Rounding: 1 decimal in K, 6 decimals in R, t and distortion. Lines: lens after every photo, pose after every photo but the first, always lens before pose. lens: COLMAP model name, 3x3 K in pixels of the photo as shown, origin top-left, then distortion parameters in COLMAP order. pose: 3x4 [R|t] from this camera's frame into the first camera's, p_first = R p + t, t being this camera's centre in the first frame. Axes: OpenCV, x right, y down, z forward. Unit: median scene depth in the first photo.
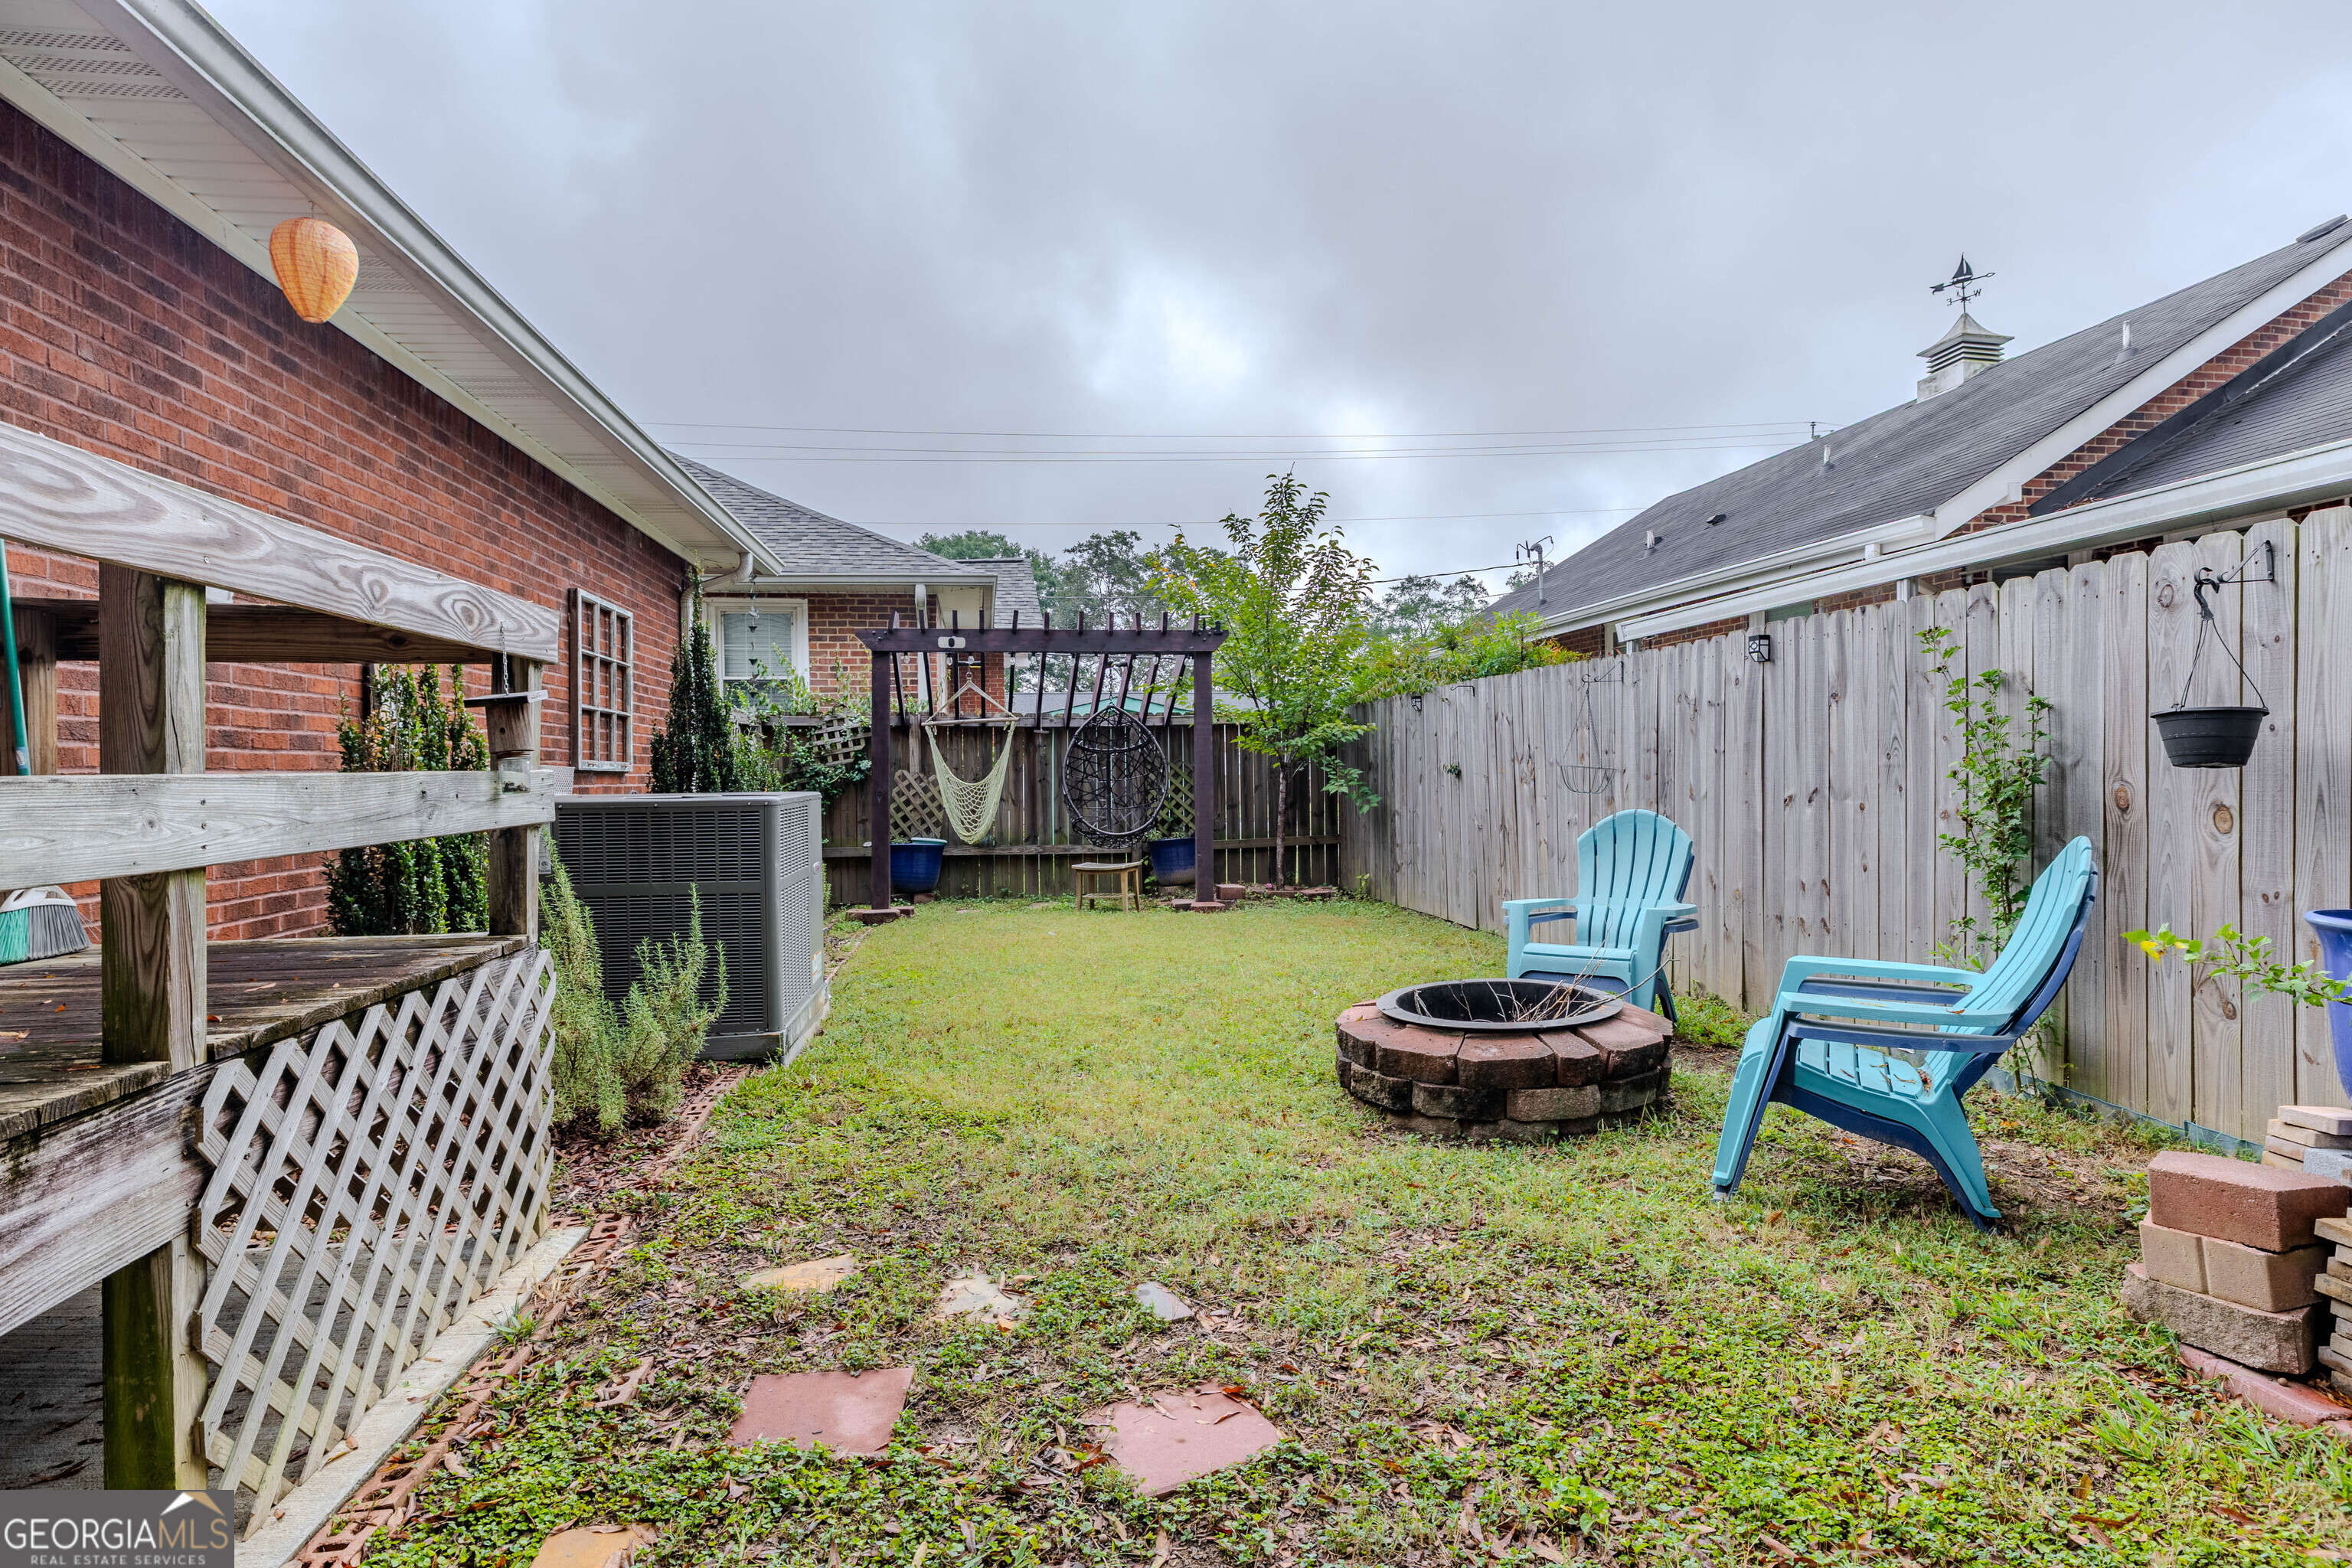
lens RADIAL K [[1169.3, 0, 1196.6], [0, 1169.3, 788.8], [0, 0, 1]] dist [-0.003810, 0.000344]
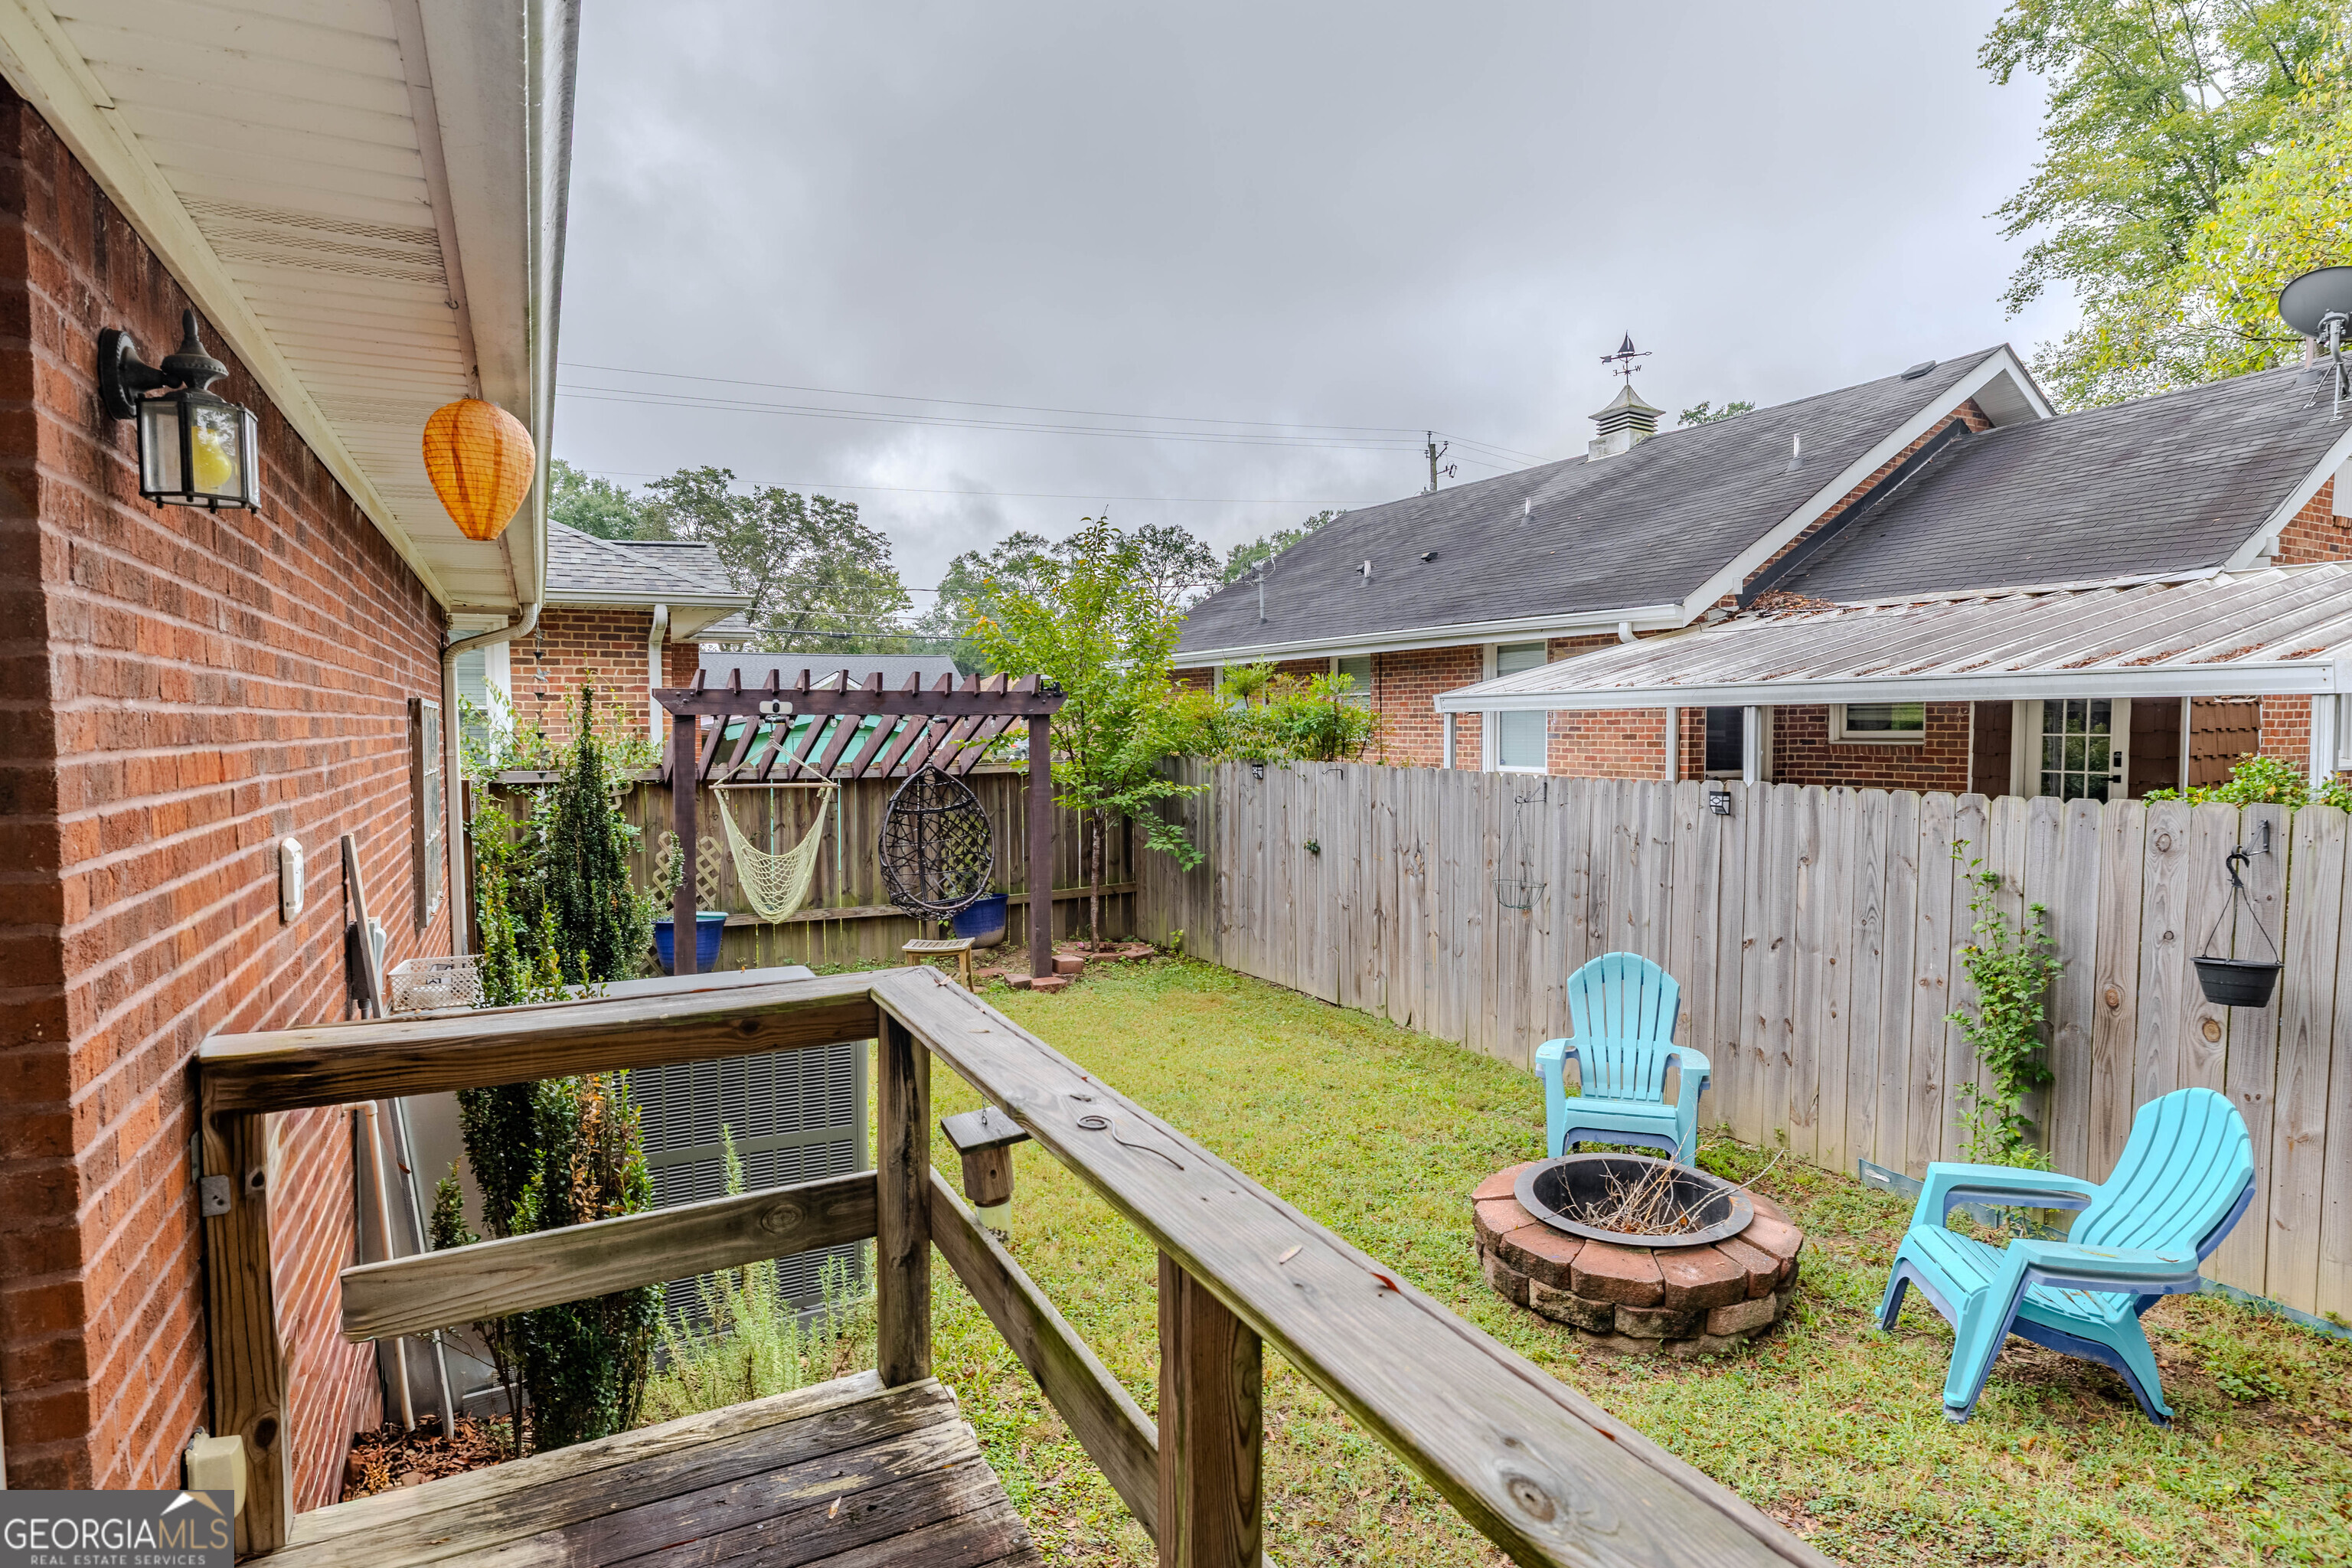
lens RADIAL K [[1196.1, 0, 1176.0], [0, 1196.1, 787.2], [0, 0, 1]] dist [-0.006809, 0.001749]
pose [[0.948942, -0.006015, 0.315393, -0.186851], [-0.005341, 0.999369, 0.035128, -0.088433], [-0.315405, -0.035019, 0.948311, 0.046437]]
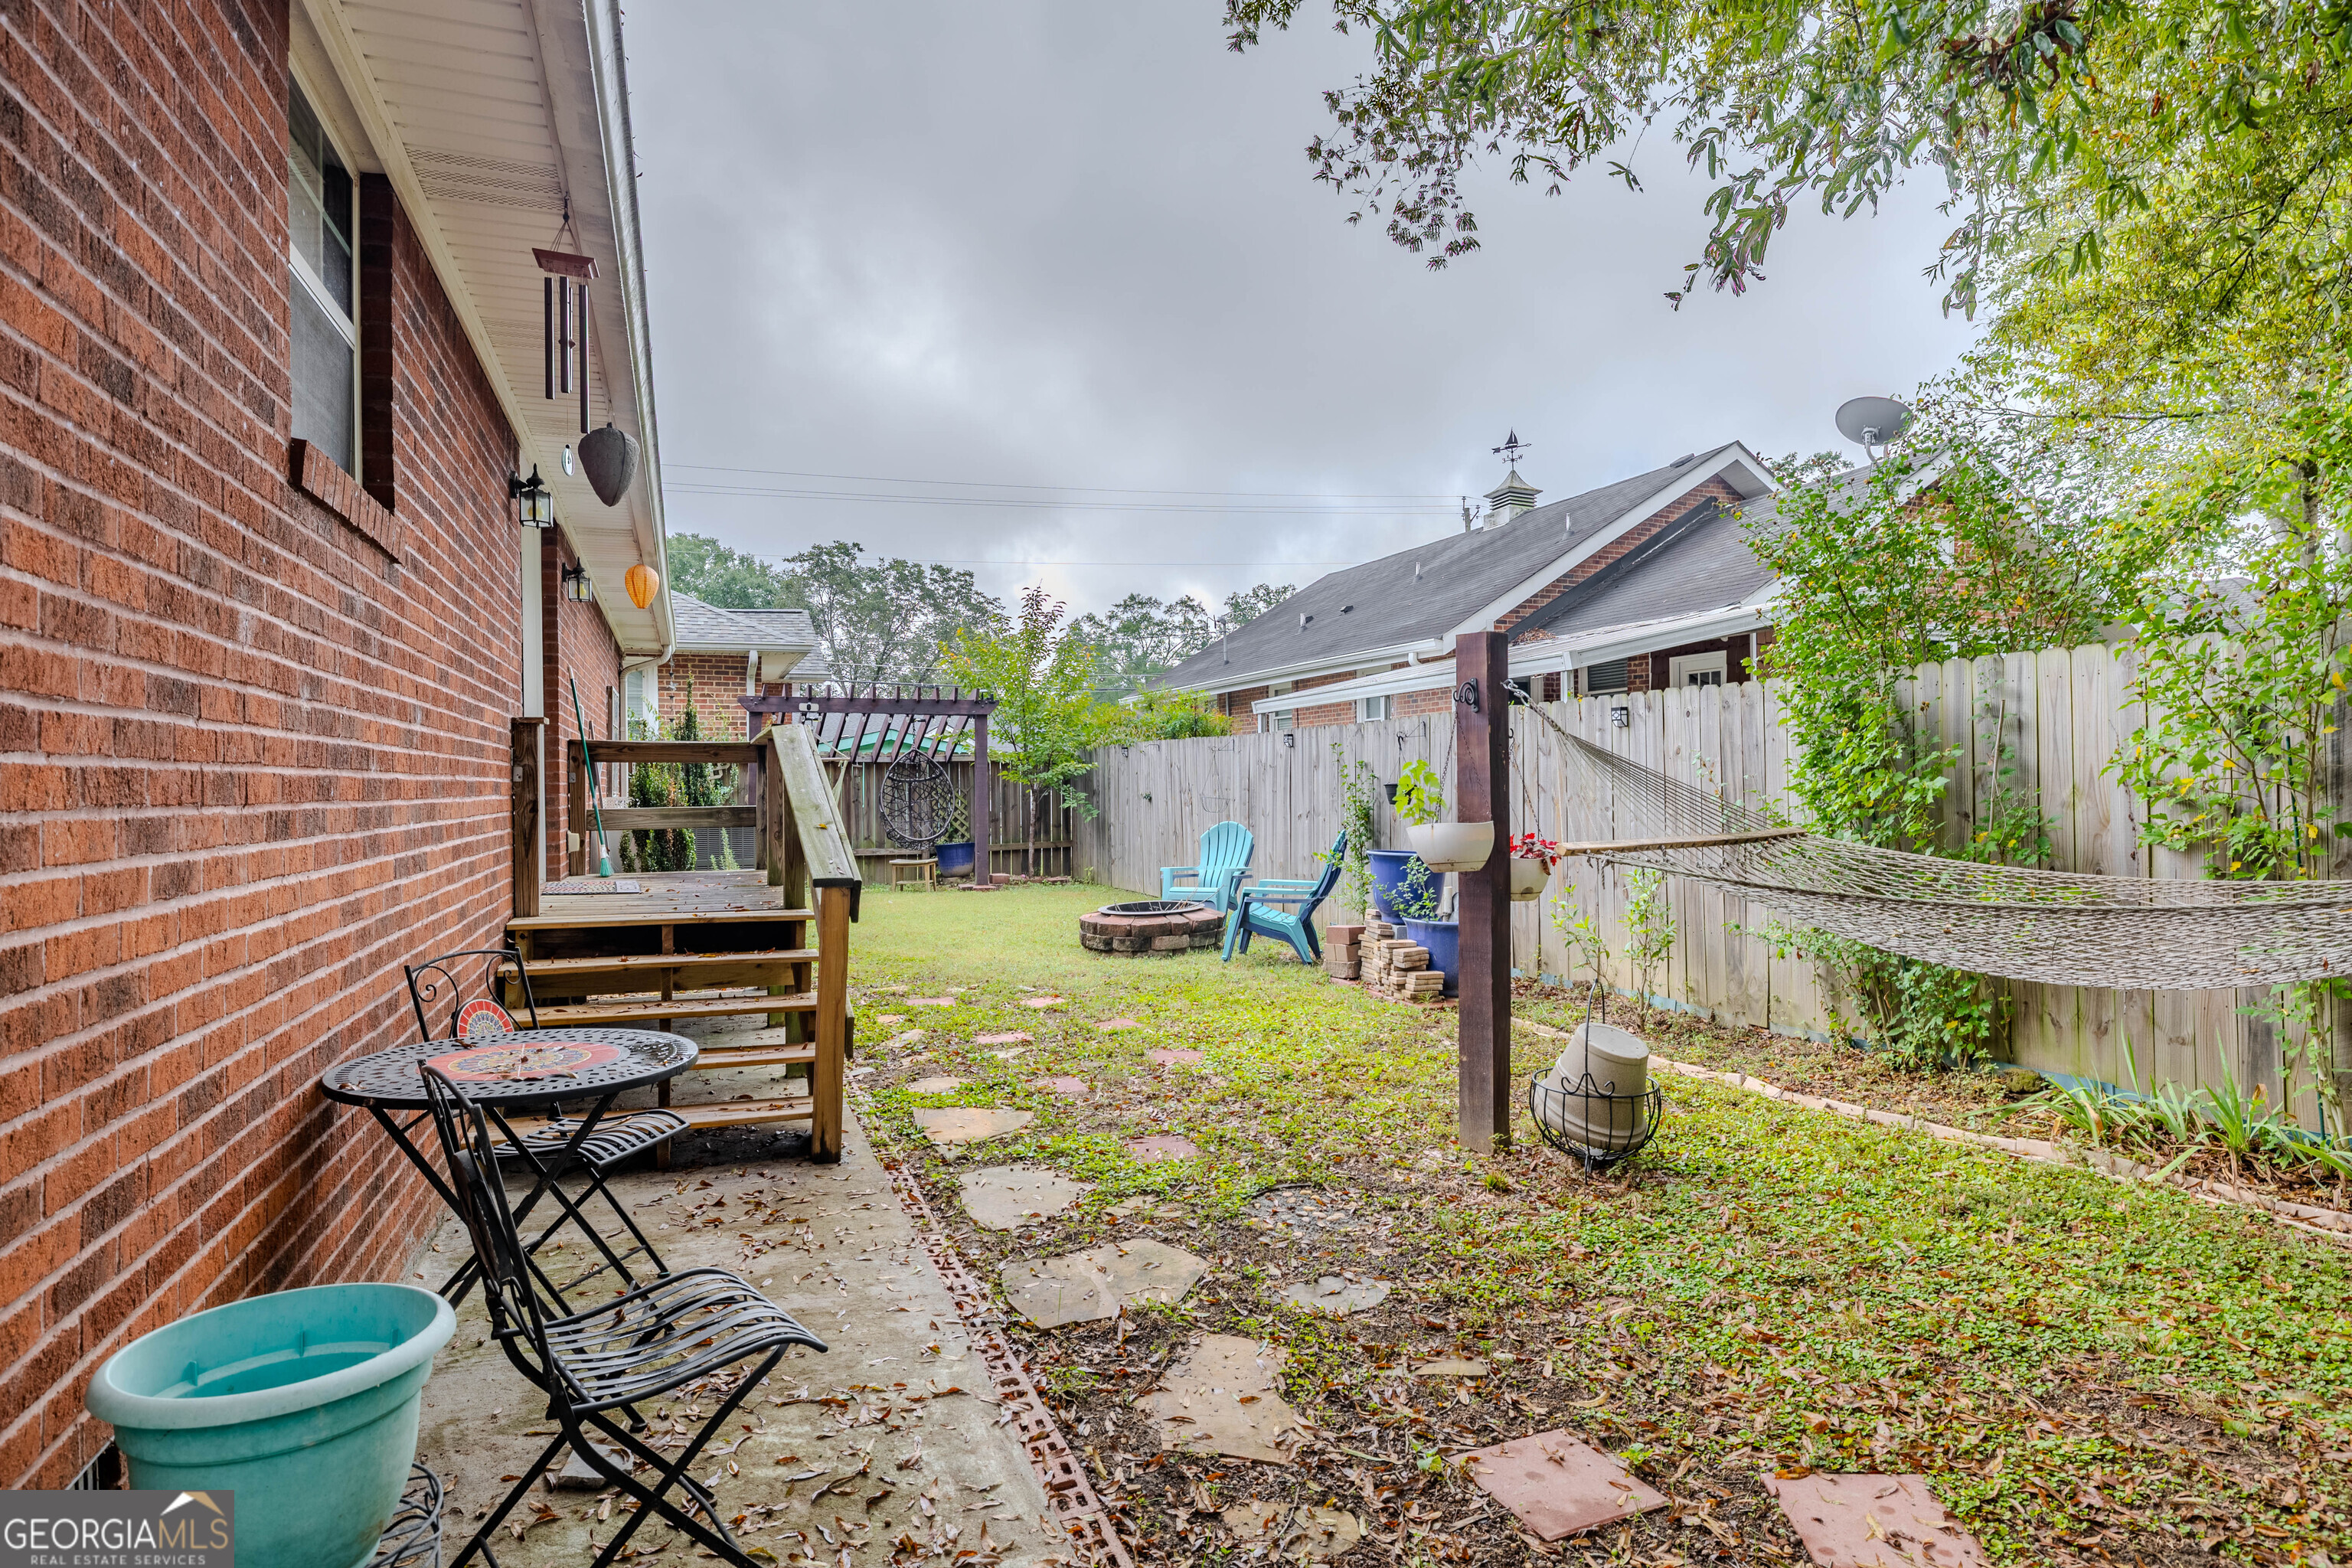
lens RADIAL K [[1196.1, 0, 1176.1], [0, 1196.1, 795.4], [0, 0, 1]] dist [-0.006809, 0.001749]
pose [[0.976535, 0.003544, 0.215331, -0.075025], [-0.002229, 0.999977, -0.006353, -0.006749], [-0.215349, 0.005724, 0.976520, -0.492194]]
